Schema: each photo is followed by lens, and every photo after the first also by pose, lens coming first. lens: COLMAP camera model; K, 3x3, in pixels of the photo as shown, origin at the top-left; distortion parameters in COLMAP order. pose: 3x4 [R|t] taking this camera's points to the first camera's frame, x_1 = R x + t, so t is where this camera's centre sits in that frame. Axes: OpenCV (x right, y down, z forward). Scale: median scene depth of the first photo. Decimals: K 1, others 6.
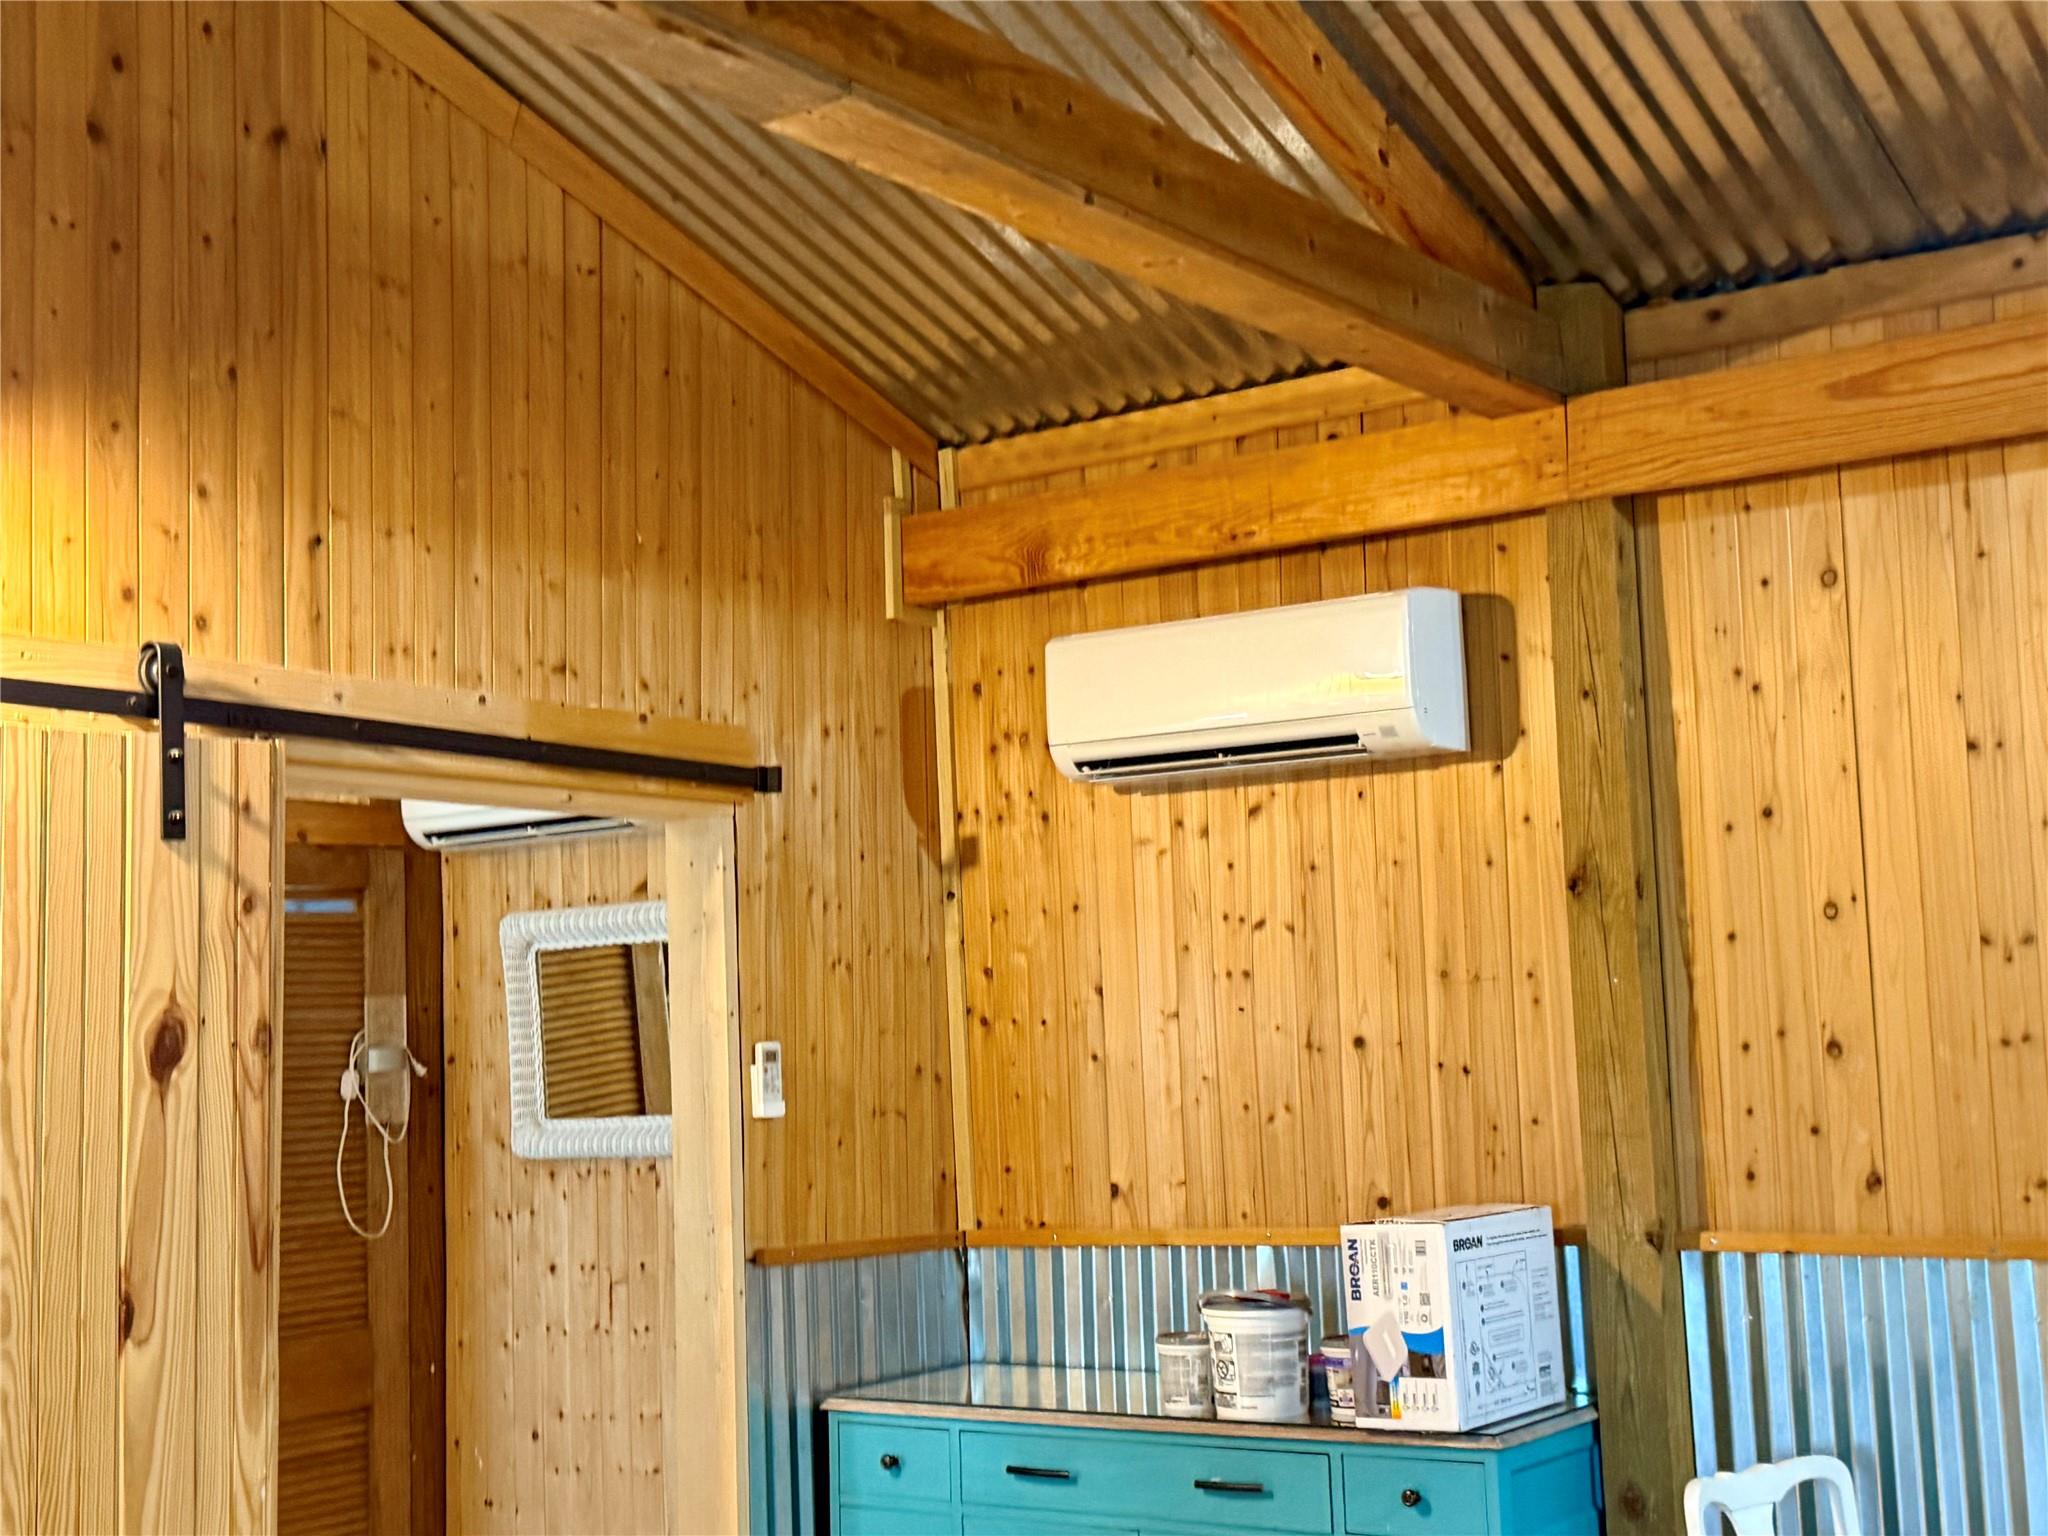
lens RADIAL K [[2669.9, 0, 1024.1], [0, 2669.9, 773.1], [0, 0, 1]] dist [0.132284, 0.000000]
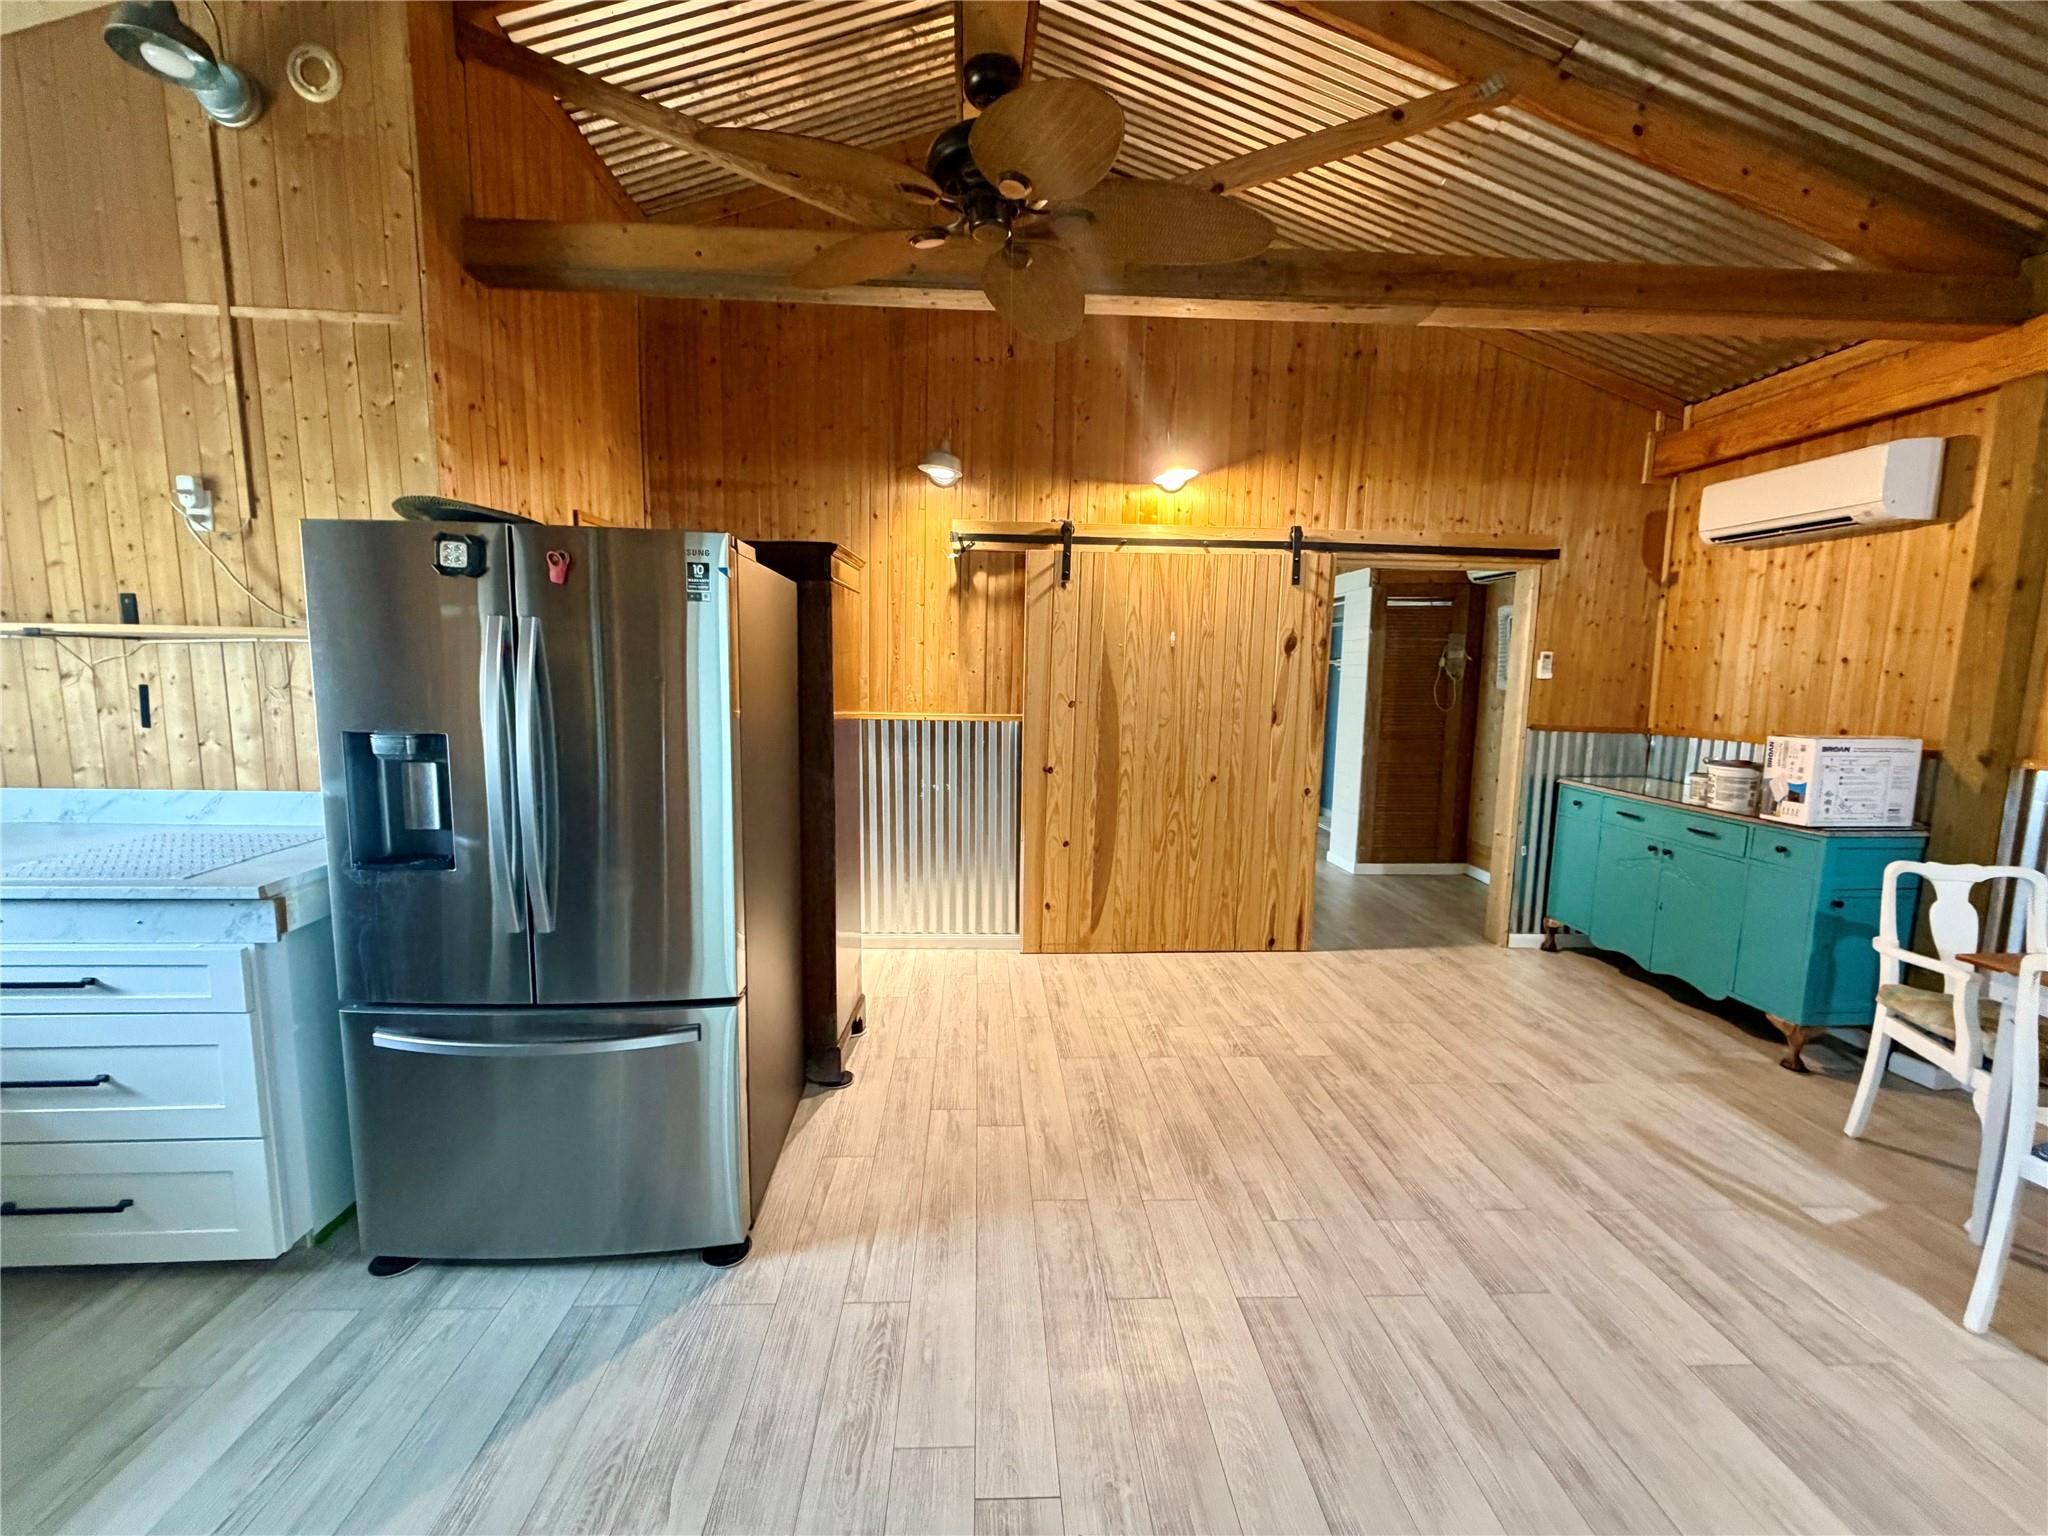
lens RADIAL K [[830.5, 0, 1023.1], [0, 830.5, 763.2], [0, 0, 1]] dist [0.002189, 0.000260]
pose [[0.607913, 0.137218, -0.782057, 0.265455], [0.049772, 0.976431, 0.210012, 0.005567], [0.792442, -0.166593, 0.586755, 0.045380]]
